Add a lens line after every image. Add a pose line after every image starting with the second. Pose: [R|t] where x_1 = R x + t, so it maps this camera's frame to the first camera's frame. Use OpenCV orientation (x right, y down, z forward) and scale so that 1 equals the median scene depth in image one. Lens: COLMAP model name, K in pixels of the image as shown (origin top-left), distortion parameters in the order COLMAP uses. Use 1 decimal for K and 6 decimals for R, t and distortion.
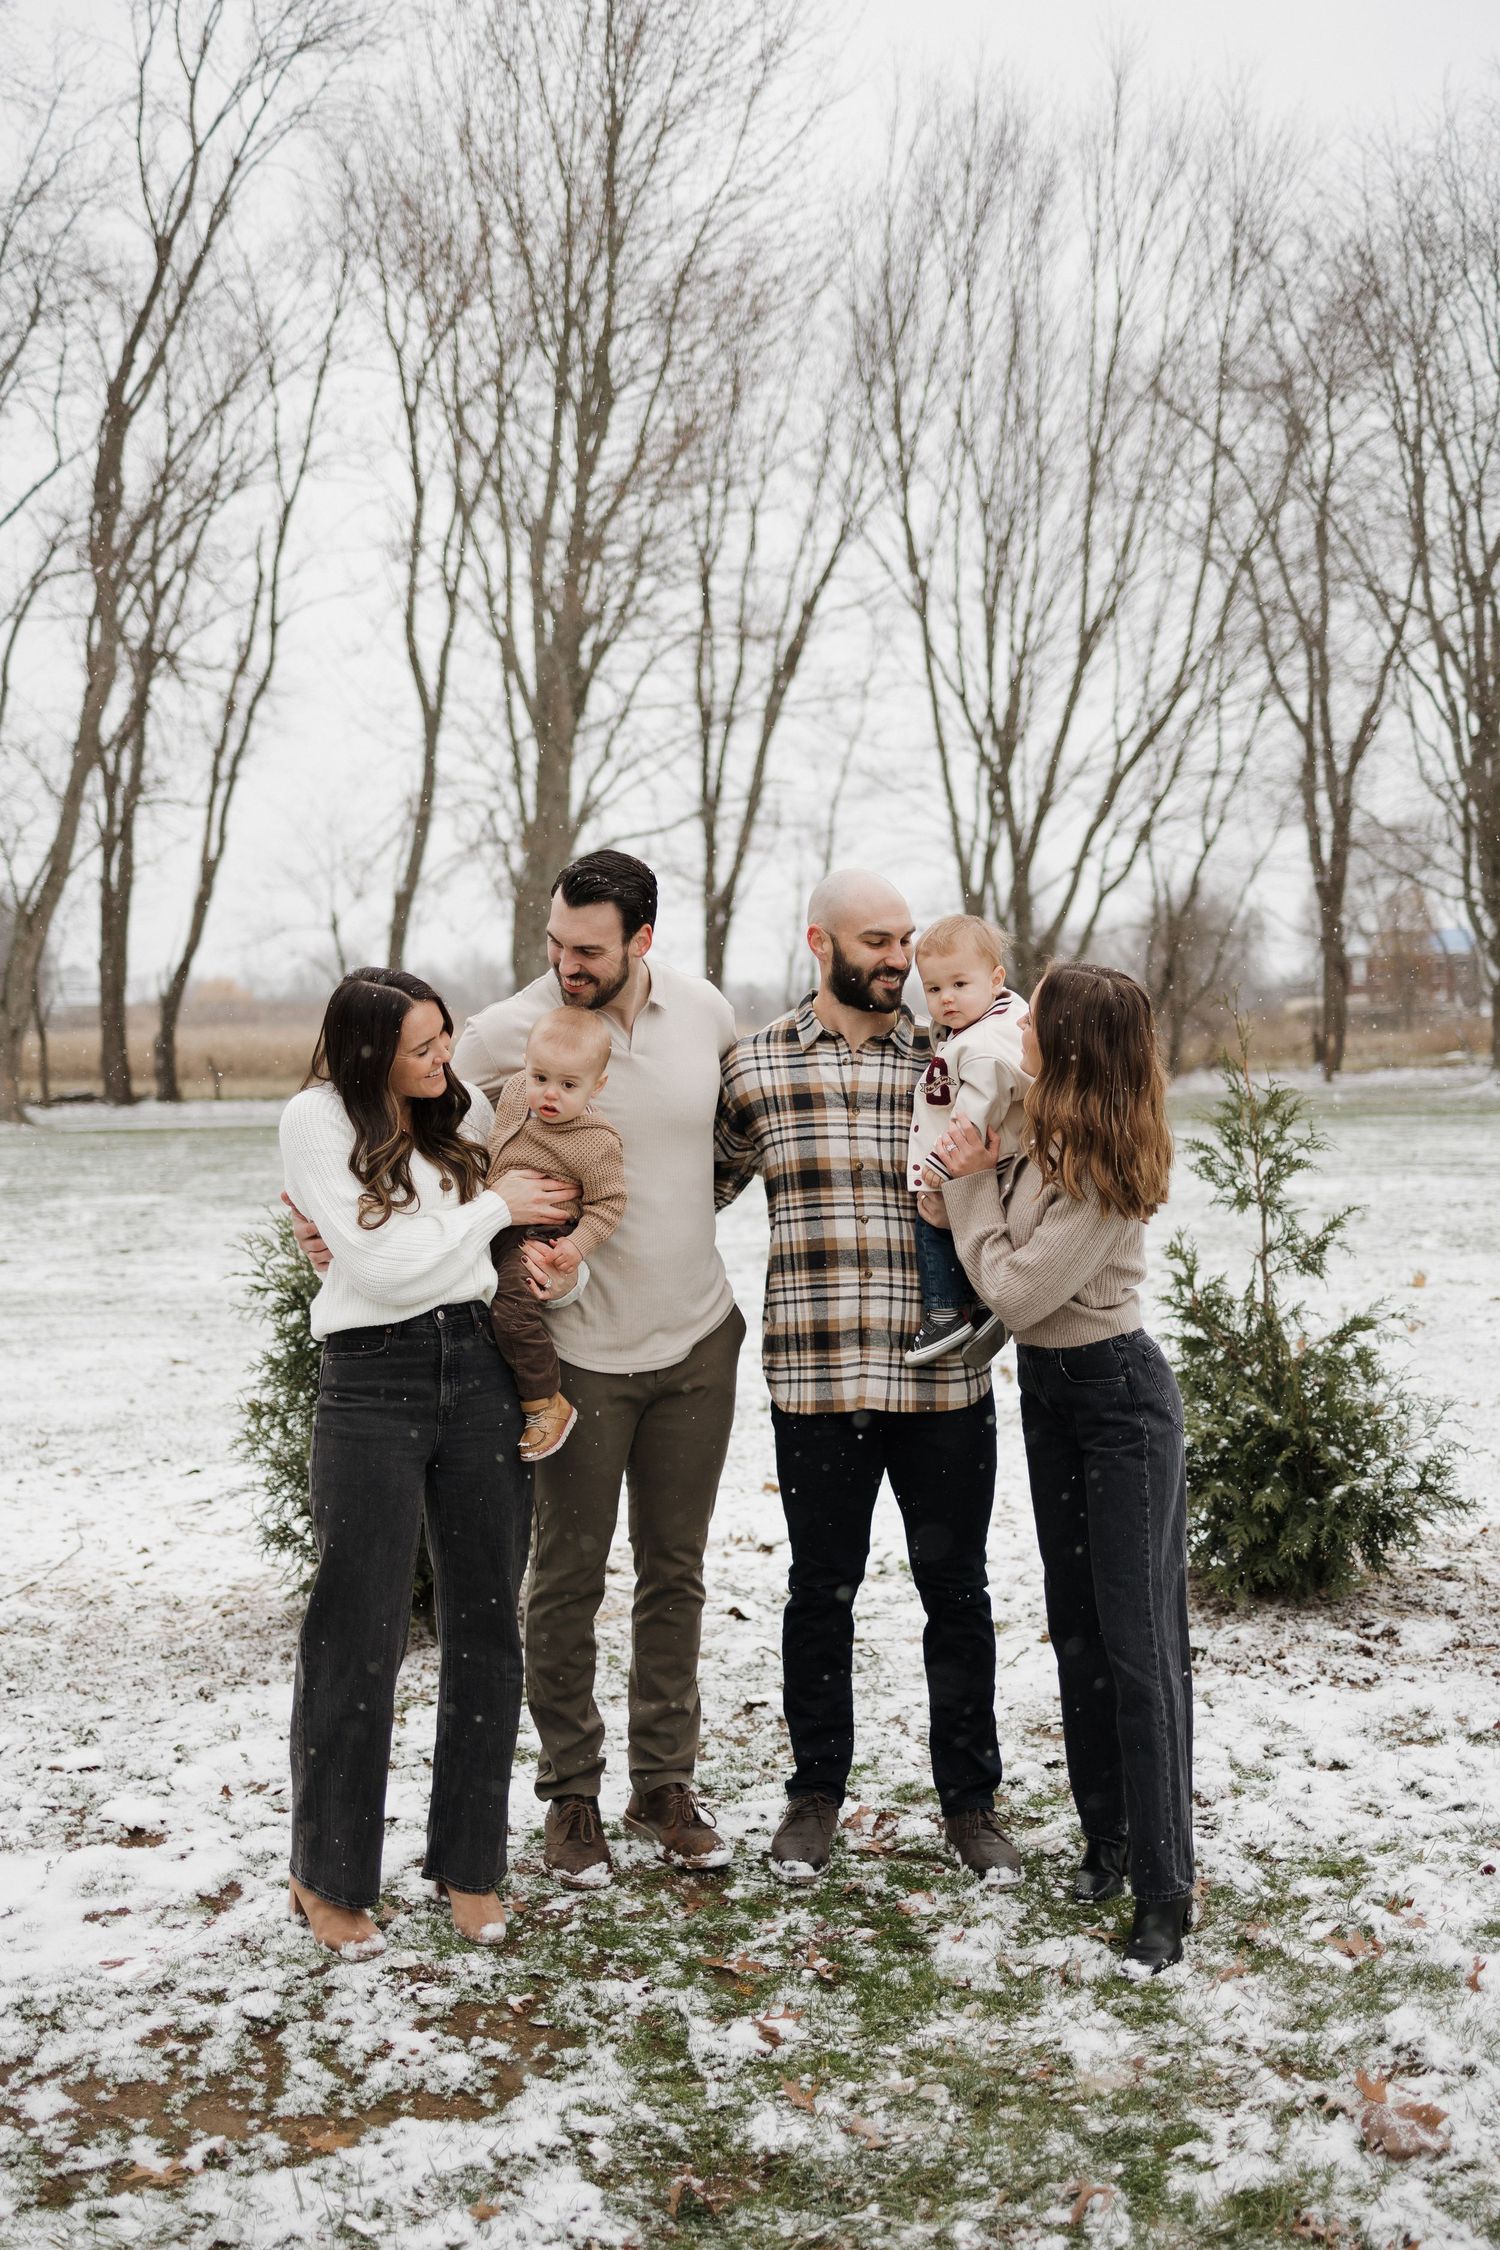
lens RADIAL K [[2535.9, 0, 749.1], [0, 2535.9, 1176.2], [0, 0, 1]] dist [0.016009, 0.000000]
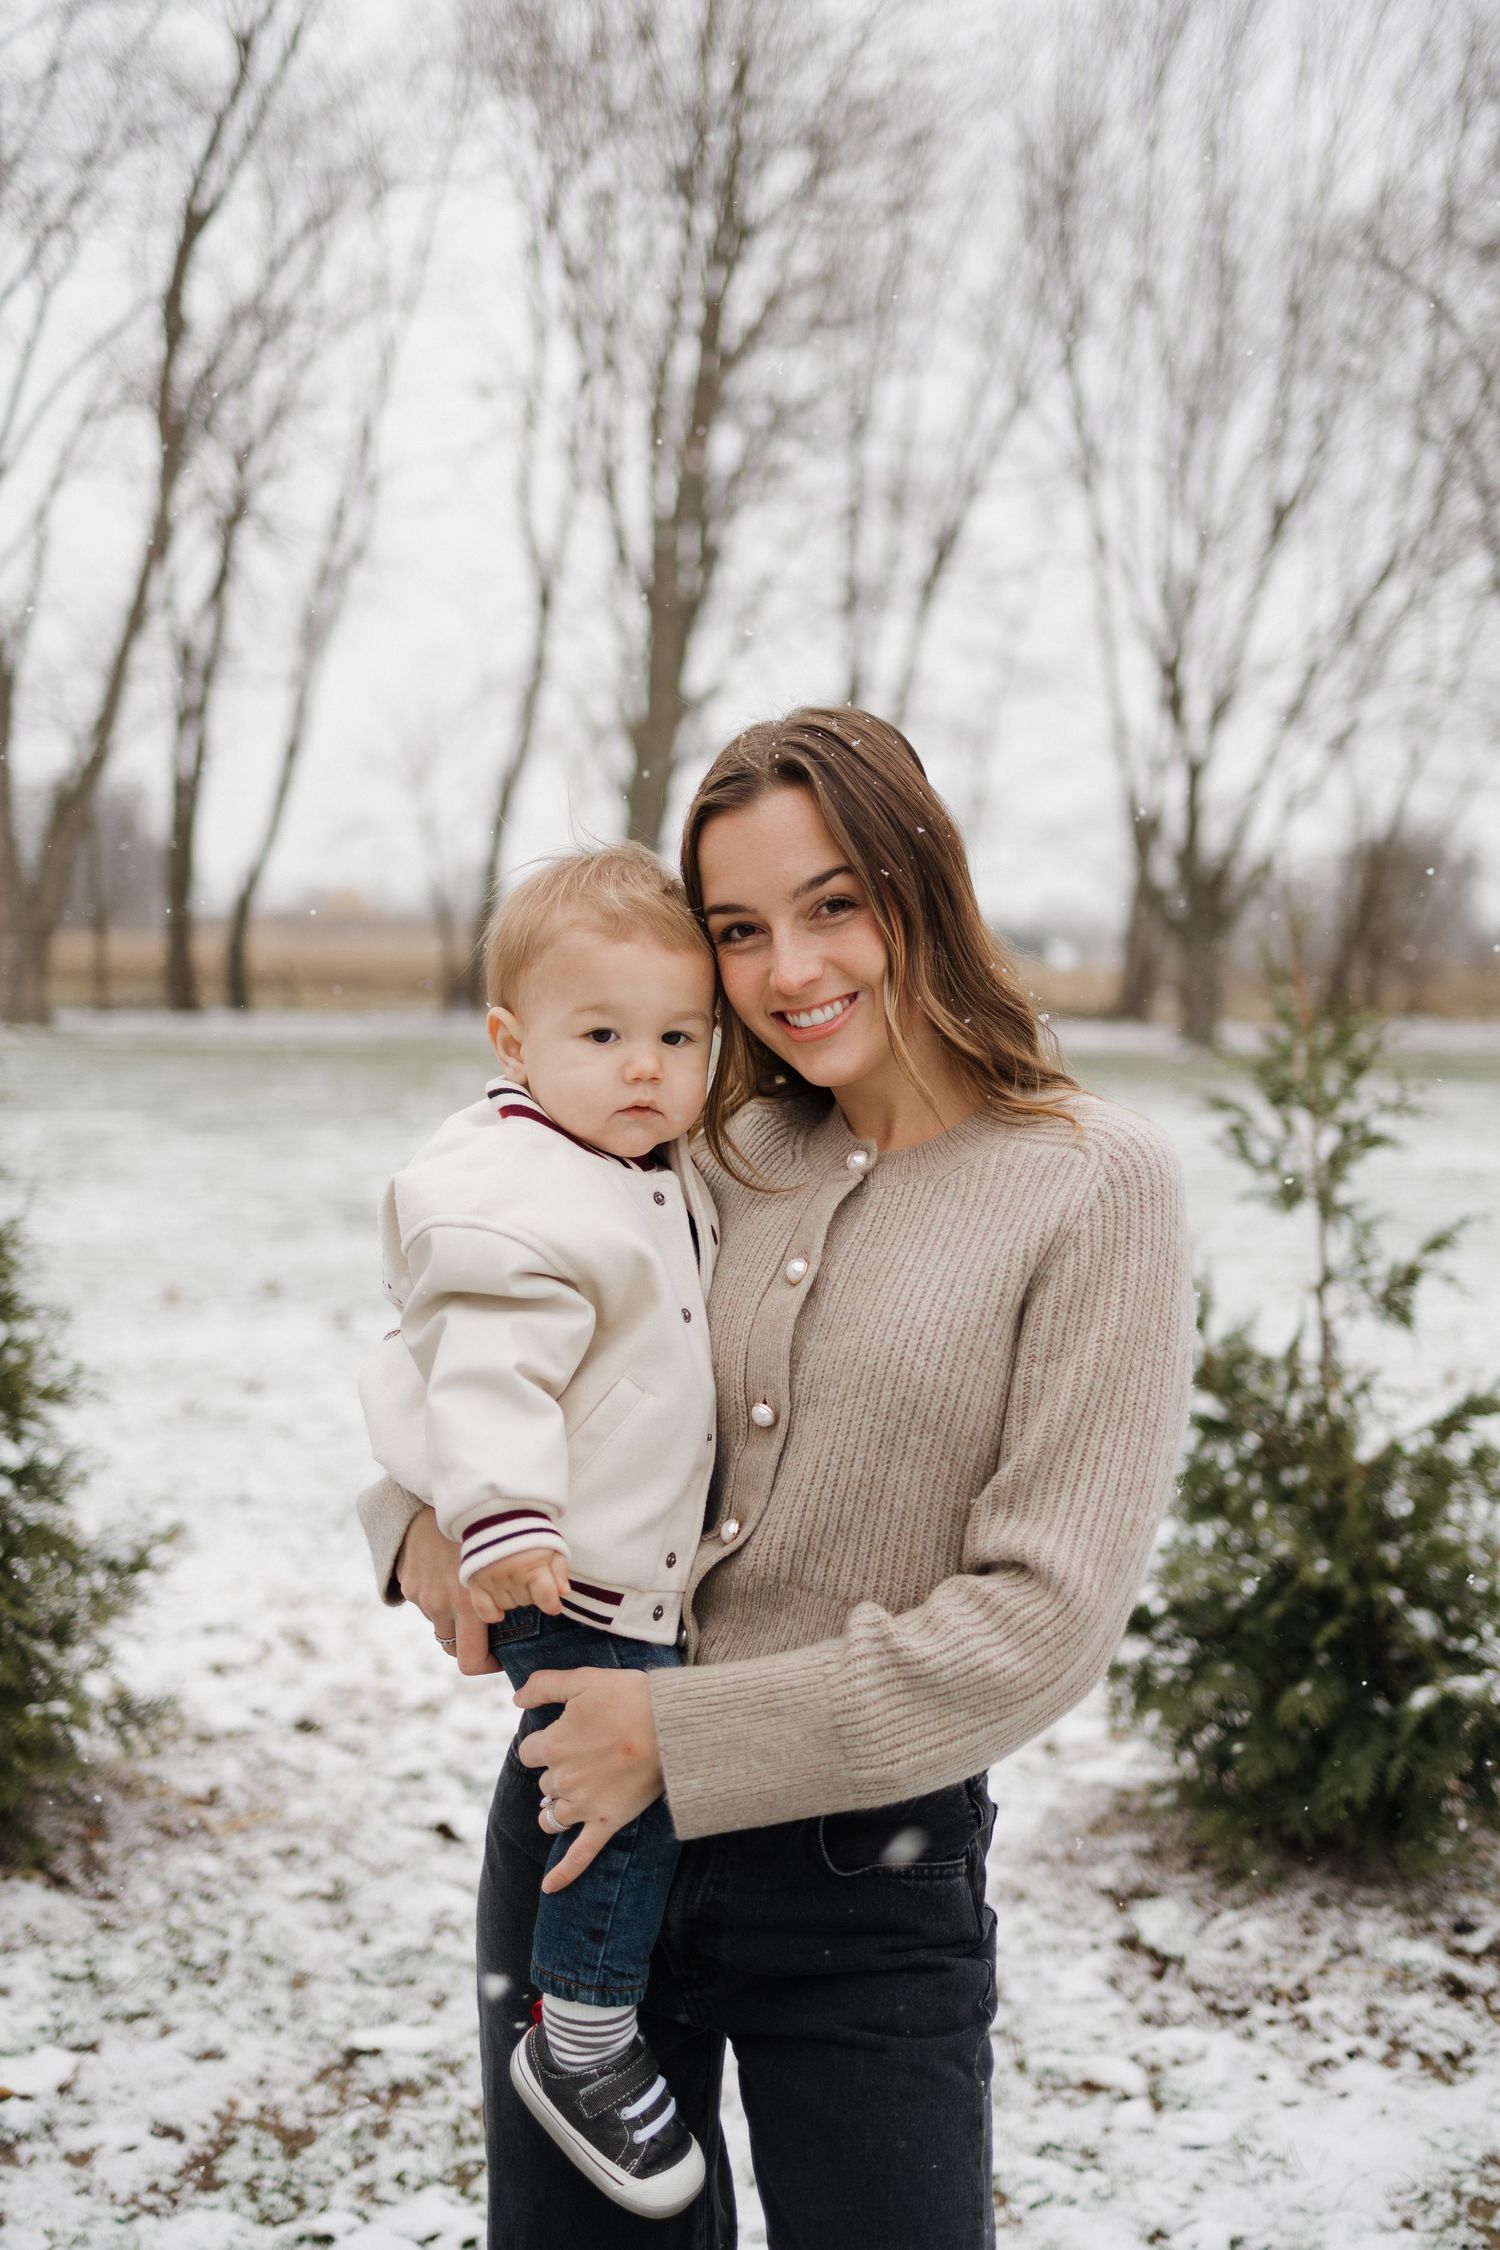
lens RADIAL K [[2535.9, 0, 806.6], [0, 2535.9, 1133.4], [0, 0, 1]] dist [0.016009, 0.000000]
pose [[0.997473, 0.036703, -0.060833, 0.030597], [-0.036015, 0.999275, 0.012369, -0.002279], [0.061243, -0.010147, 0.998071, 0.102715]]
